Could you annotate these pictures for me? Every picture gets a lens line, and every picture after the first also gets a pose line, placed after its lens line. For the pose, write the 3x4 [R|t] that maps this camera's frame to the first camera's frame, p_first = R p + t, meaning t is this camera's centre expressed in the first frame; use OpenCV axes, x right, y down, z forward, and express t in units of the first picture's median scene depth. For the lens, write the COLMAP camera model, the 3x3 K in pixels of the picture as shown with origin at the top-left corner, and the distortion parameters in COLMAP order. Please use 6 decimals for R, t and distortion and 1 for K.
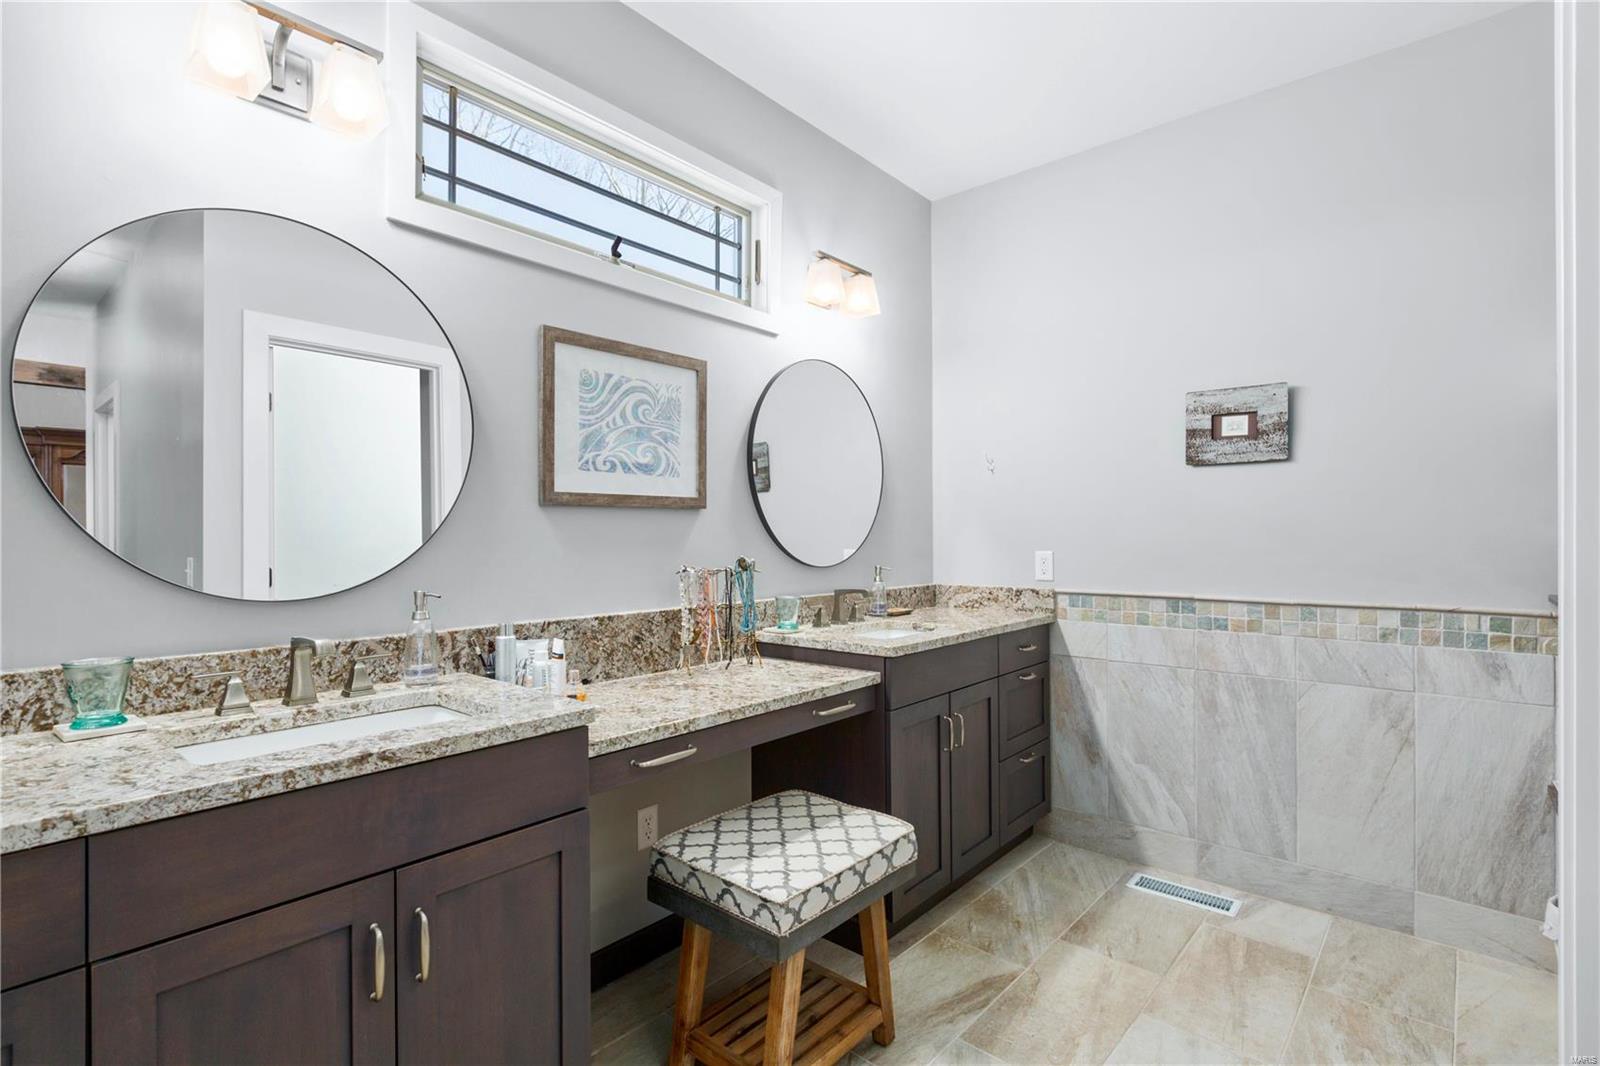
lens RADIAL K [[758.2, 0, 800.6], [0, 758.2, 533.0], [0, 0, 1]] dist [-0.003669, -0.000872]
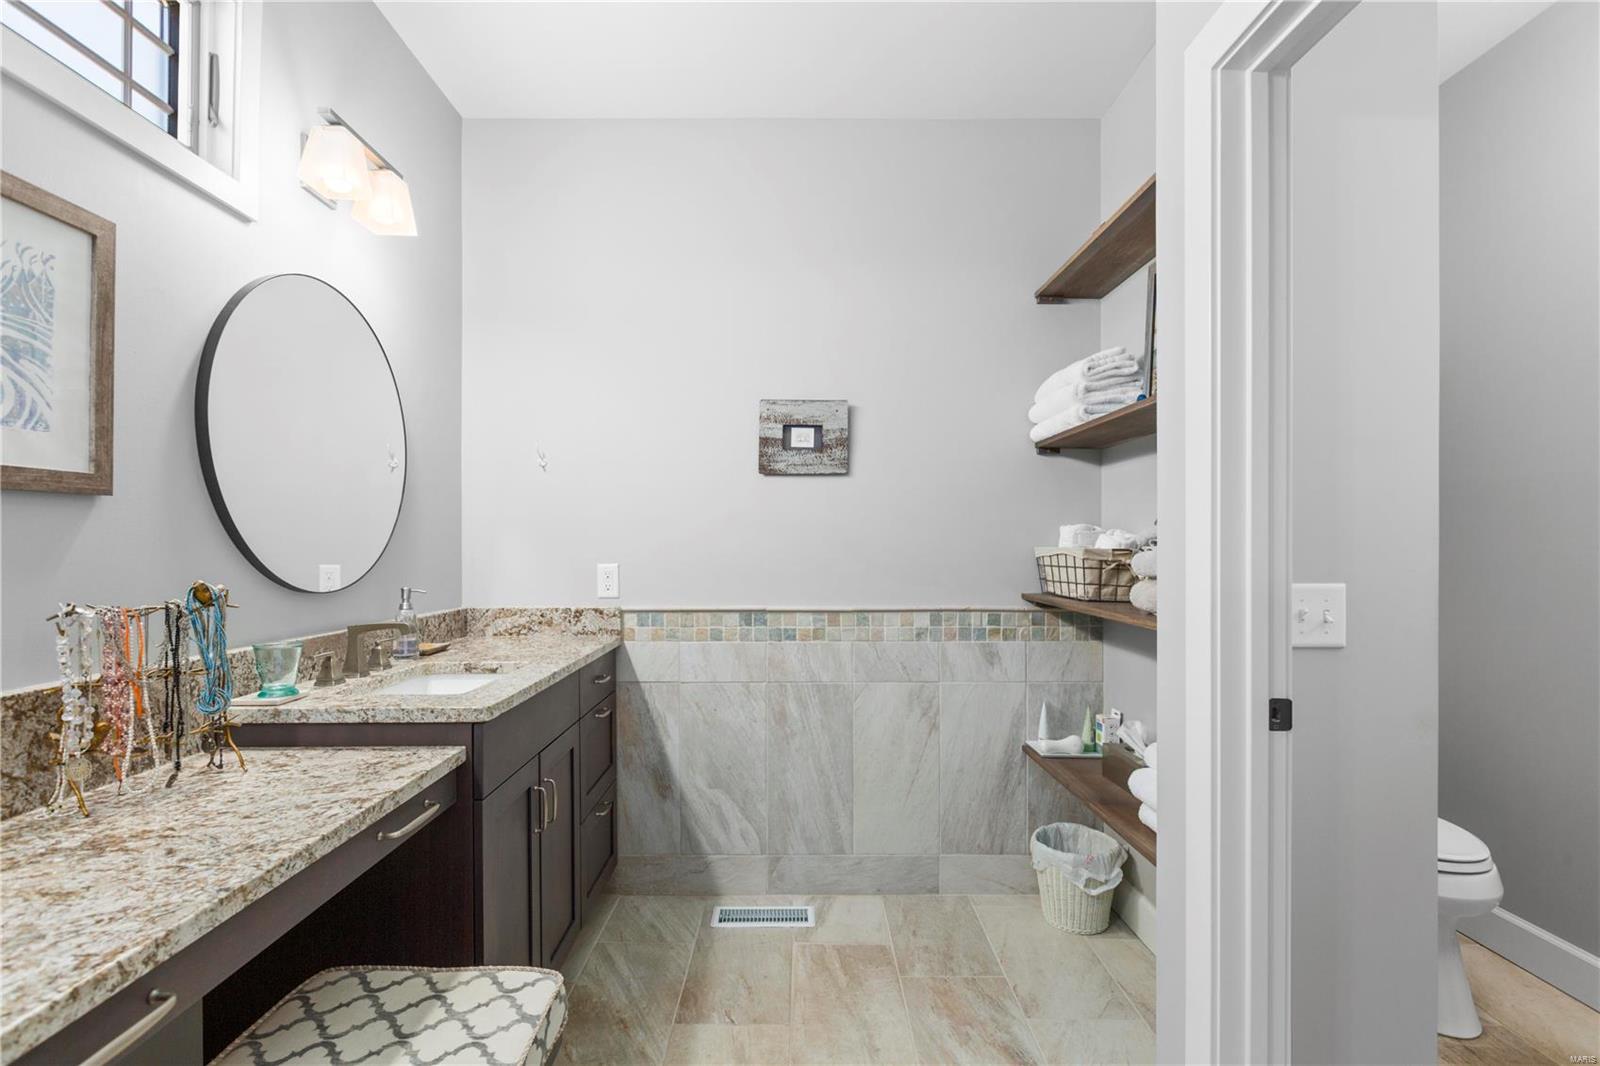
lens RADIAL K [[758.2, 0, 803.6], [0, 758.2, 542.0], [0, 0, 1]] dist [-0.003669, -0.000872]
pose [[0.756736, 0.004729, 0.653703, -0.099885], [-0.003856, 0.999989, -0.002771, 0.001154], [-0.653709, -0.000423, 0.756746, 0.259653]]
